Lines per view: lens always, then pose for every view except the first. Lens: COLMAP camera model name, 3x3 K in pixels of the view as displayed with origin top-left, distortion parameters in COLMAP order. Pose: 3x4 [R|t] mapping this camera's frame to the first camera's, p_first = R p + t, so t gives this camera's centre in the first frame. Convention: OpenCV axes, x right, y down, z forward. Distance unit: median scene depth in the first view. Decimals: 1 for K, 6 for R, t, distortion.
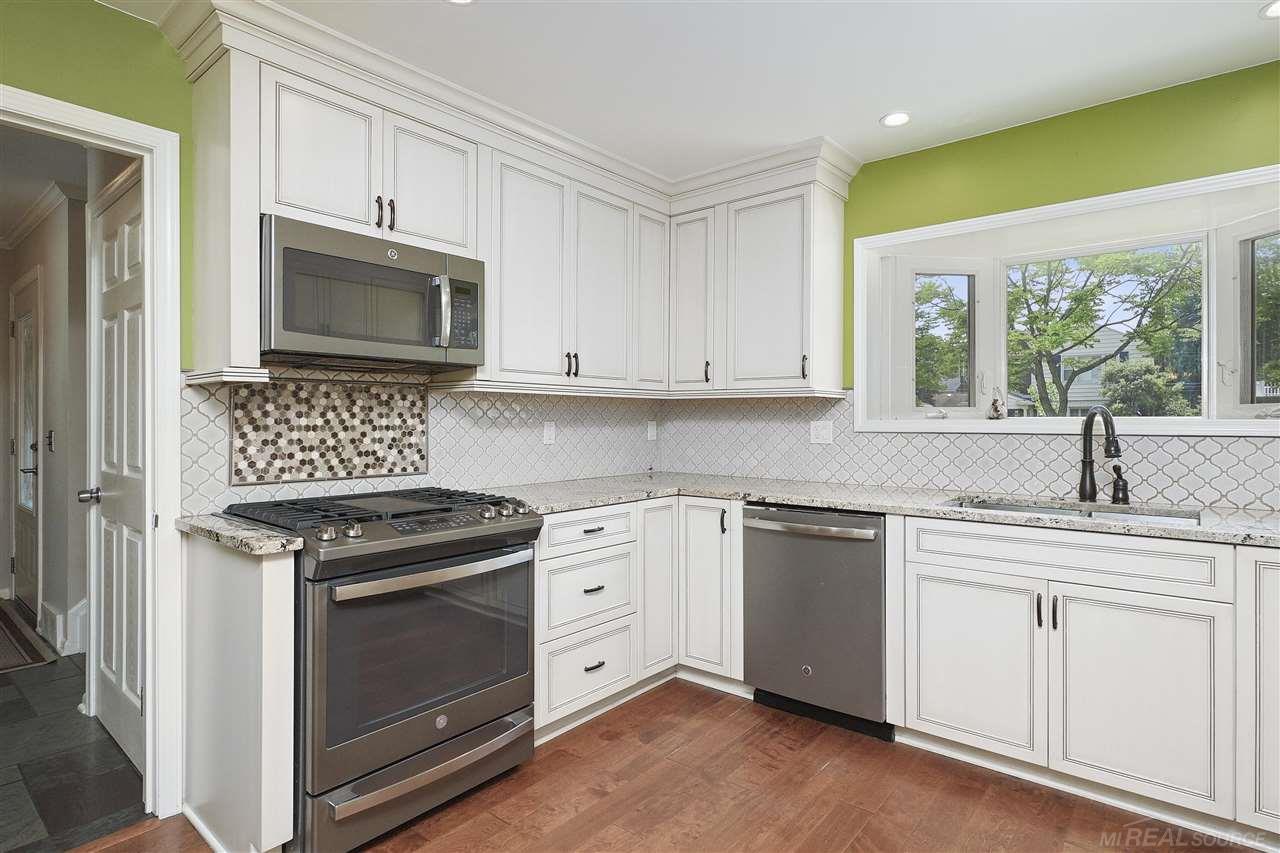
lens RADIAL K [[665.9, 0, 640.5], [0, 665.9, 420.1], [0, 0, 1]] dist [-0.004194, -0.000442]
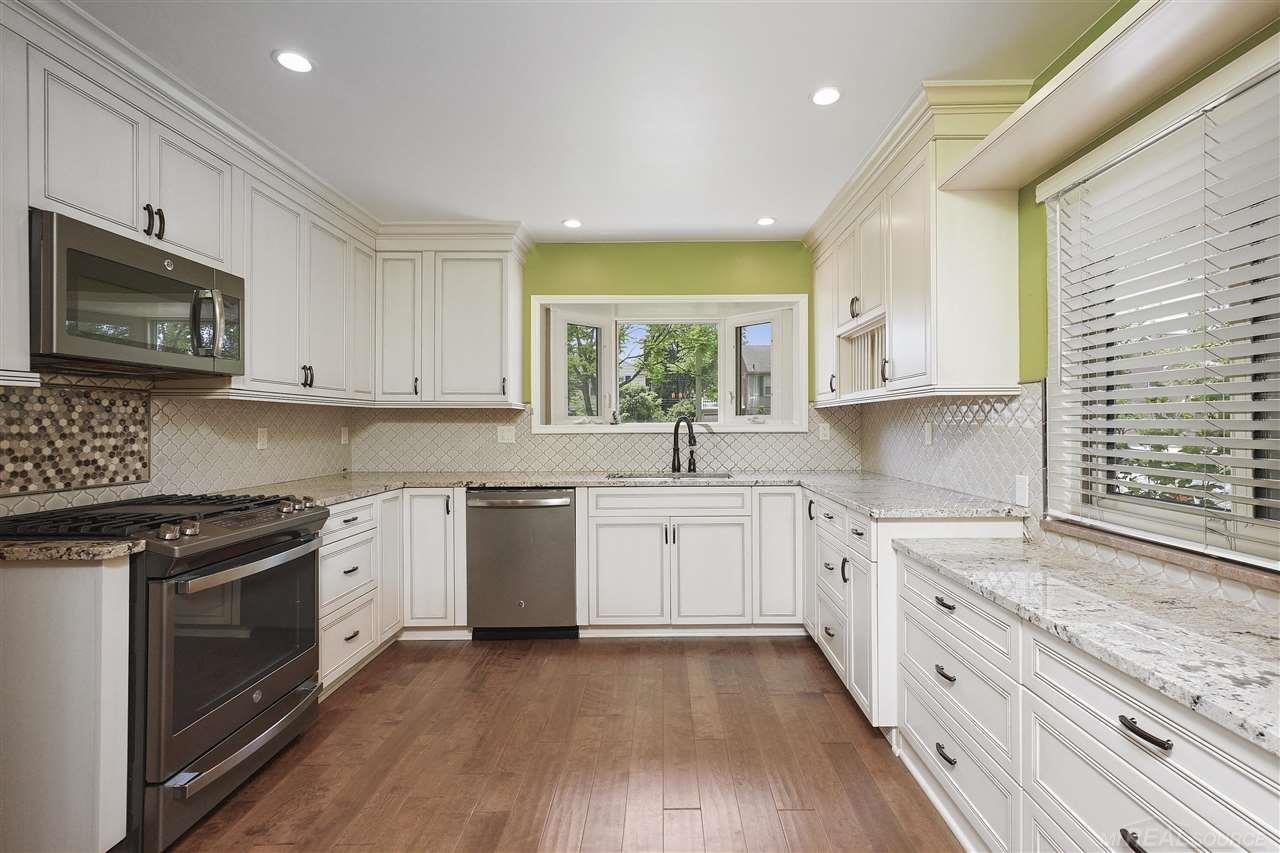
lens RADIAL K [[602.3, 0, 643.9], [0, 602.3, 422.6], [0, 0, 1]] dist [0.000886, -0.000974]
pose [[0.784205, -0.000575, 0.620501, -0.323221], [0.003383, 0.999989, -0.003350, -0.000991], [-0.620492, 0.004726, 0.784198, -0.154056]]
